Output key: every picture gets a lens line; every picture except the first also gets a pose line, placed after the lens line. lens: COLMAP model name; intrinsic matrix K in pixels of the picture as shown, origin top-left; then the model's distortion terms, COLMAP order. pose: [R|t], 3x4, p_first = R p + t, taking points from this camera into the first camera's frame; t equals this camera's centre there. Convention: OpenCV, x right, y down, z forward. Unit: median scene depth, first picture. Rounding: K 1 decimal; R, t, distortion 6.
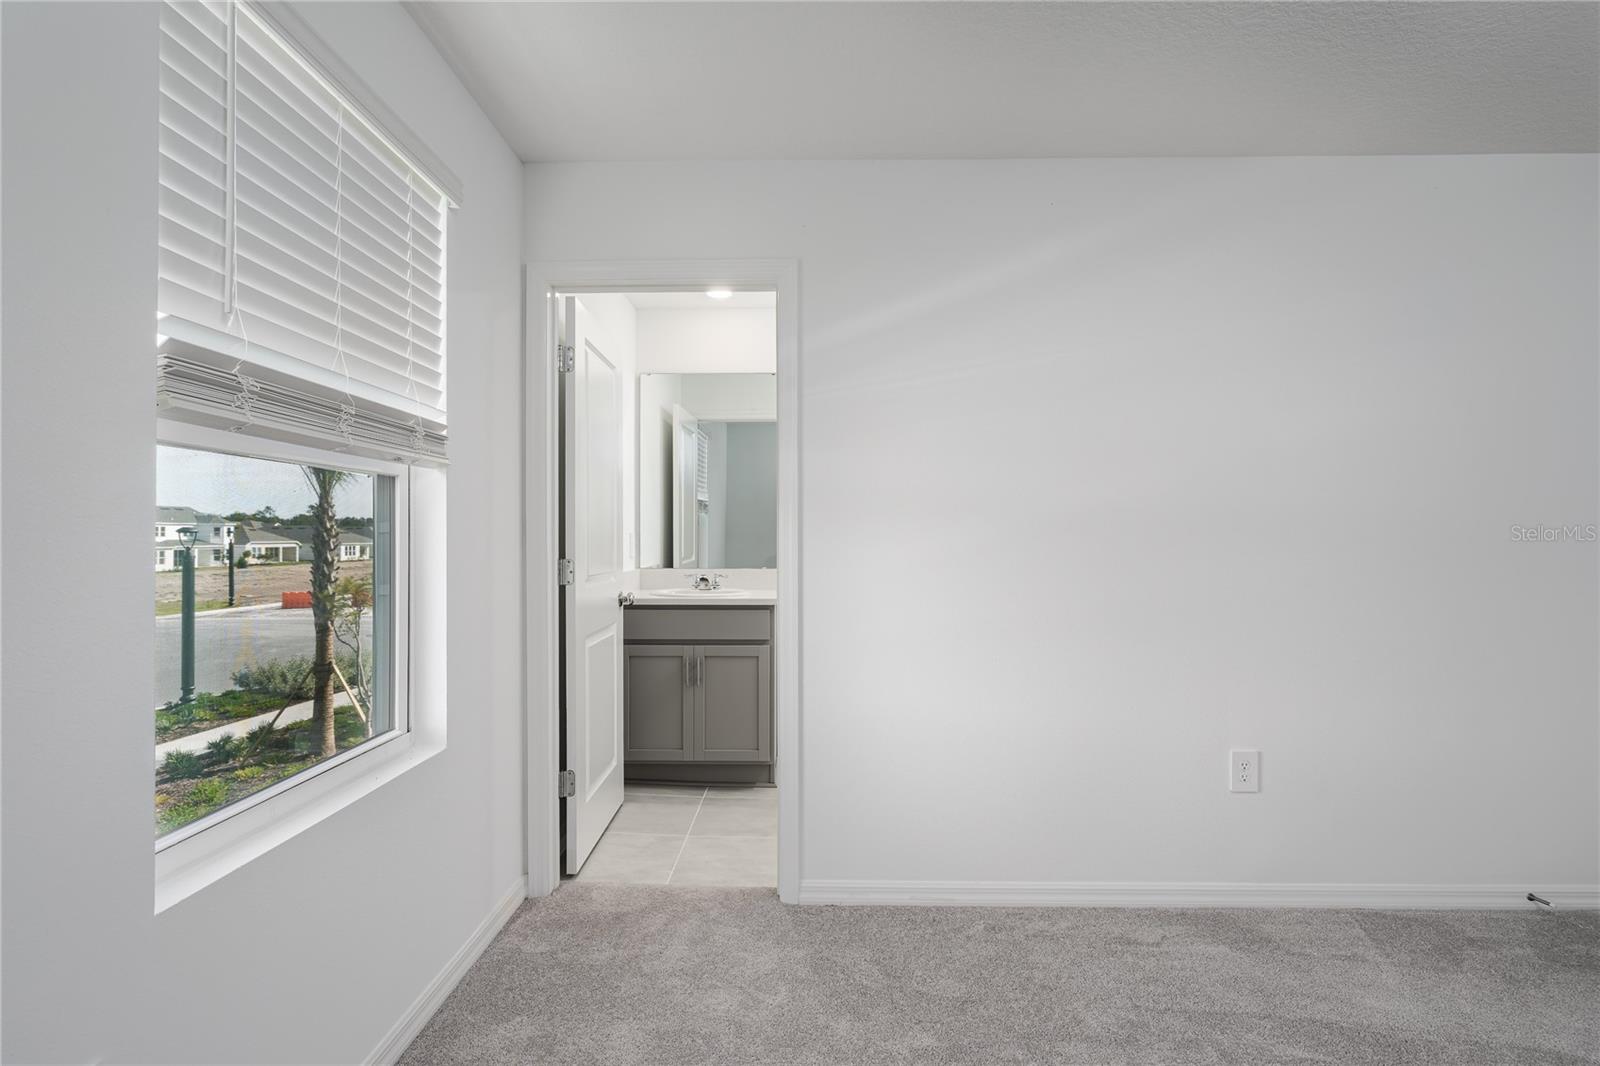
lens RADIAL K [[788.5, 0, 792.5], [0, 788.5, 538.1], [0, 0, 1]] dist [-0.002243, 0.000001]
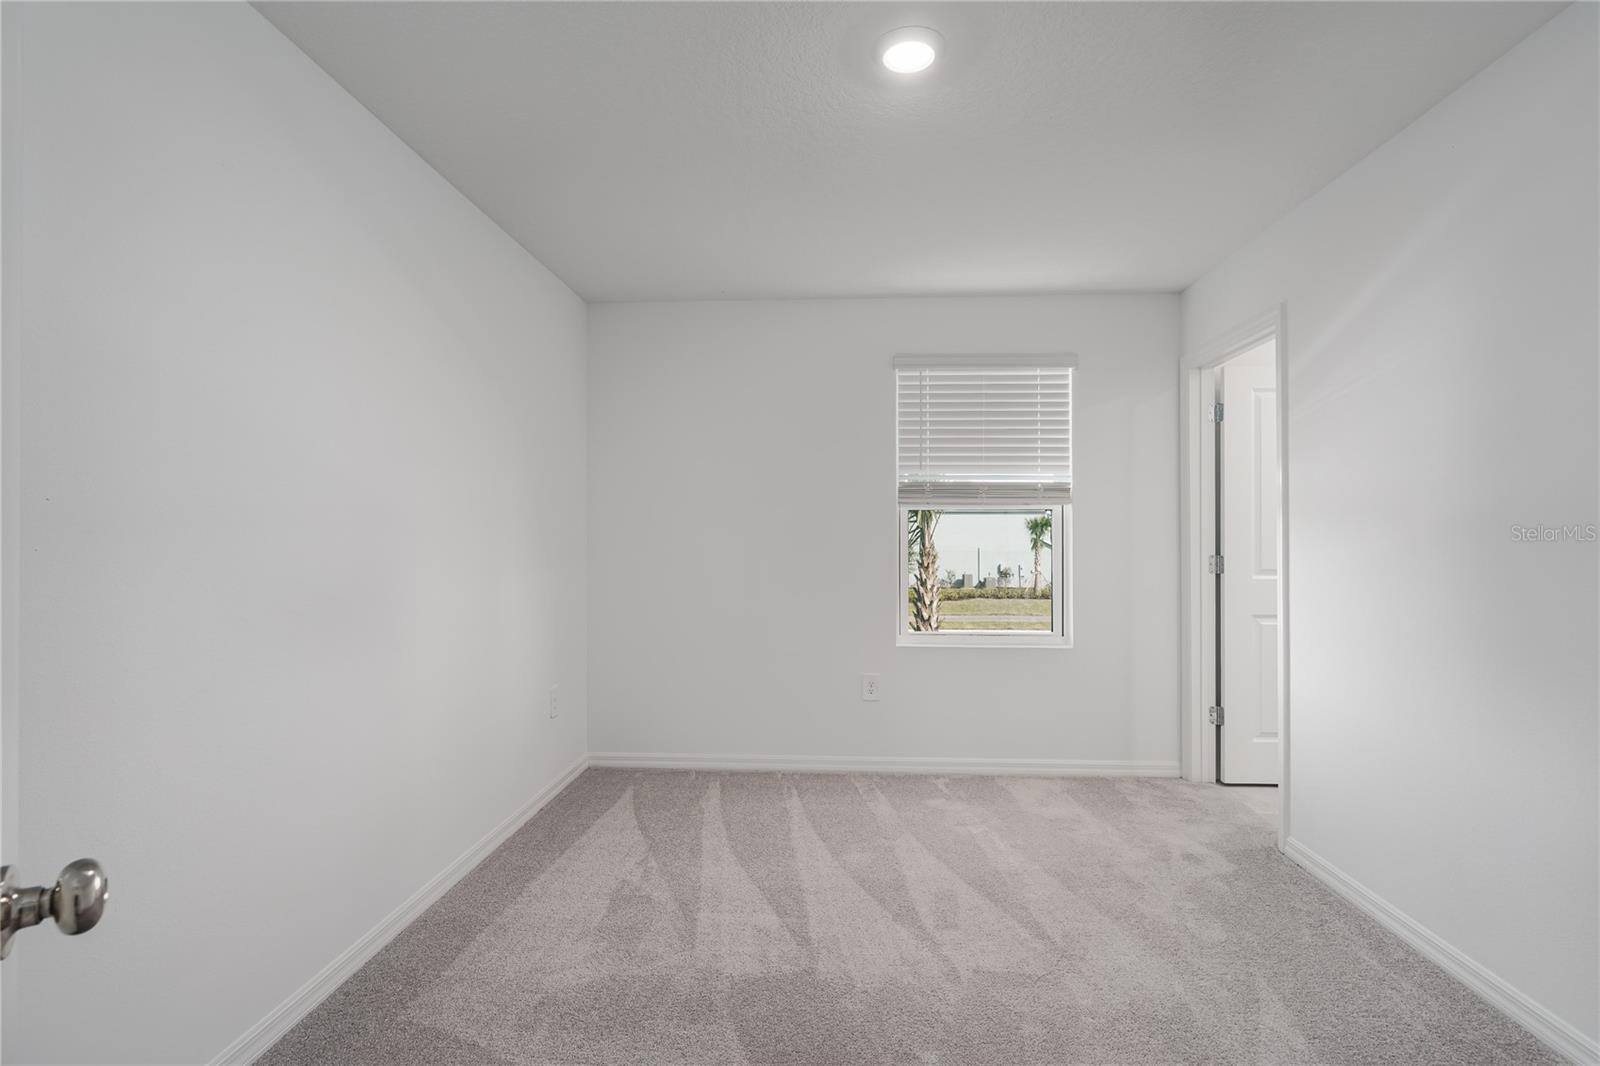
lens RADIAL K [[788.5, 0, 792.5], [0, 788.5, 538.1], [0, 0, 1]] dist [-0.002243, 0.000001]
pose [[-0.033757, -0.007657, -0.999401, 1.227023], [-0.003304, 0.999966, -0.007550, 0.006270], [0.999425, 0.003047, -0.033781, 0.314557]]
